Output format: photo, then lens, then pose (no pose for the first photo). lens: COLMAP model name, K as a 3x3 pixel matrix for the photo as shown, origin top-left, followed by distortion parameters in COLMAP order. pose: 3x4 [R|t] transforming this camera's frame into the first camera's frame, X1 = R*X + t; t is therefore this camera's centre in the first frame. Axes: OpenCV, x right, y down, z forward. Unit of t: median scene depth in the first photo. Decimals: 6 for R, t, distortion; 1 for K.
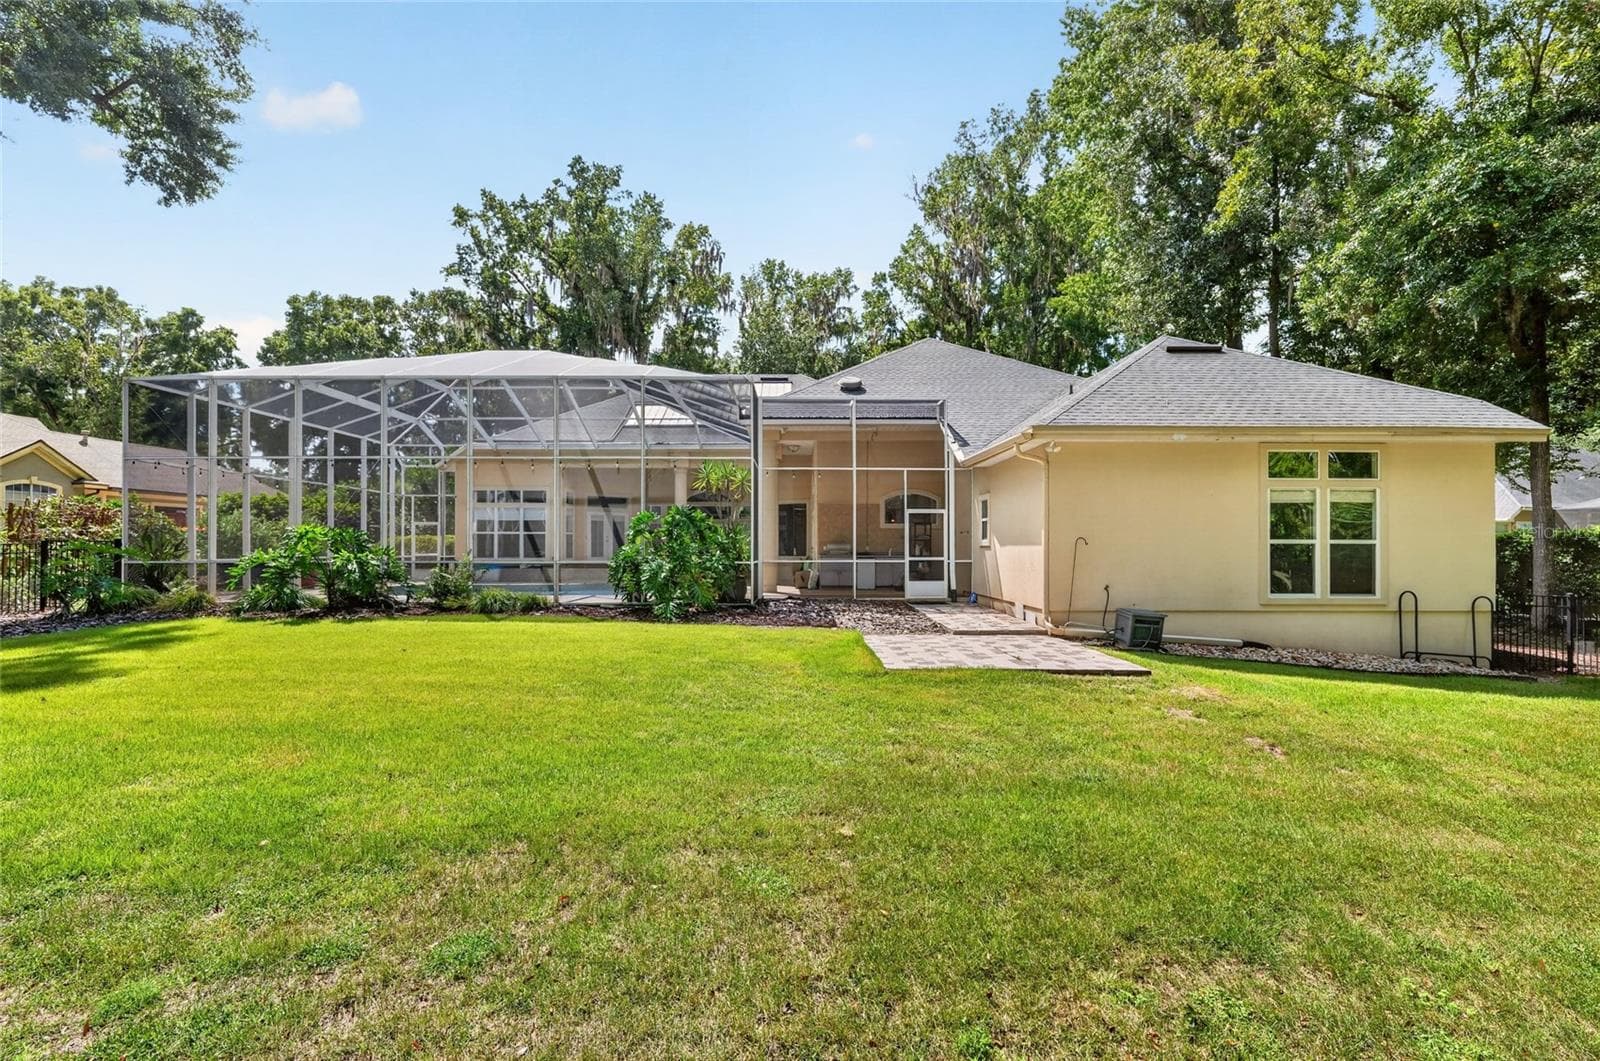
lens RADIAL K [[682.3, 0, 797.7], [0, 682.3, 537.4], [0, 0, 1]] dist [-0.020522, 0.000050]
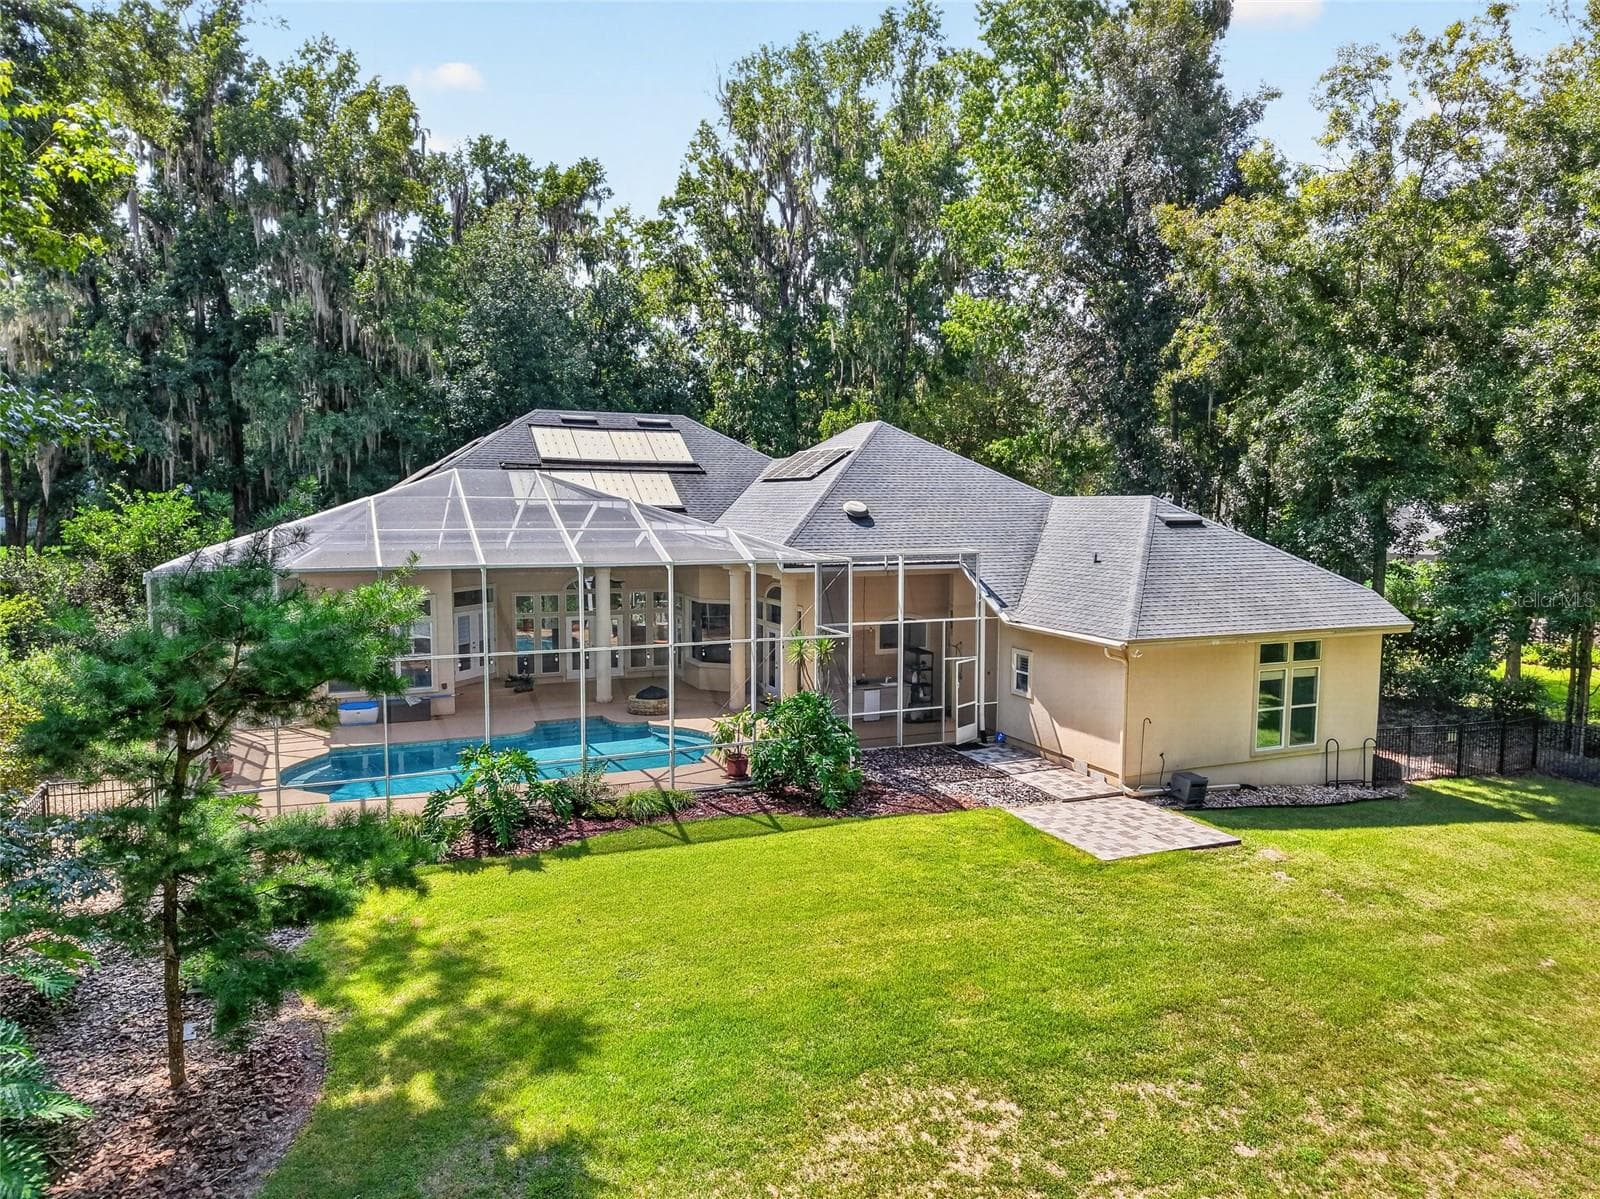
lens RADIAL K [[1013.4, 0, 825.3], [0, 1013.4, 597.4], [0, 0, 1]] dist [0.005797, 0.000860]
pose [[0.924065, -0.031136, 0.380965, -0.630126], [-0.004561, 0.995708, 0.092441, -0.291403], [-0.382208, -0.087159, 0.919957, -0.376741]]
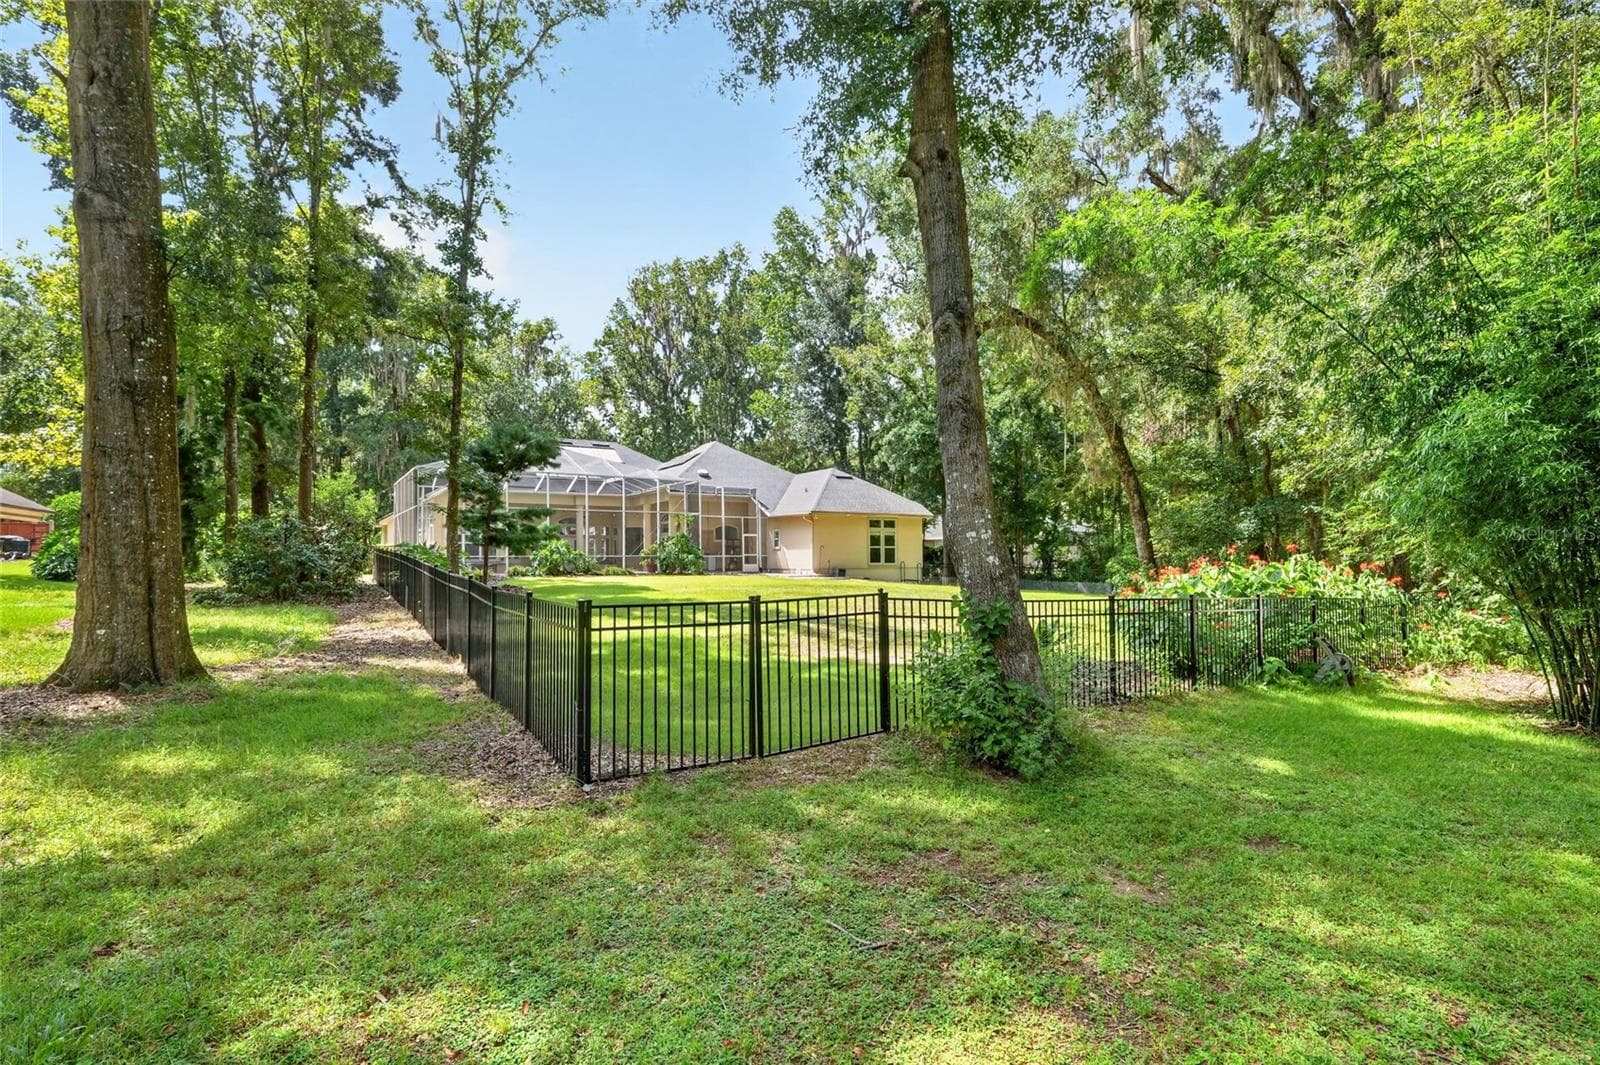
lens RADIAL K [[682.3, 0, 797.7], [0, 682.3, 539.4], [0, 0, 1]] dist [-0.020522, 0.000050]
pose [[0.852389, 0.005397, 0.522880, -0.970708], [0.000622, 0.999936, -0.011334, 0.005742], [-0.522907, 0.009987, 0.852331, -1.198015]]
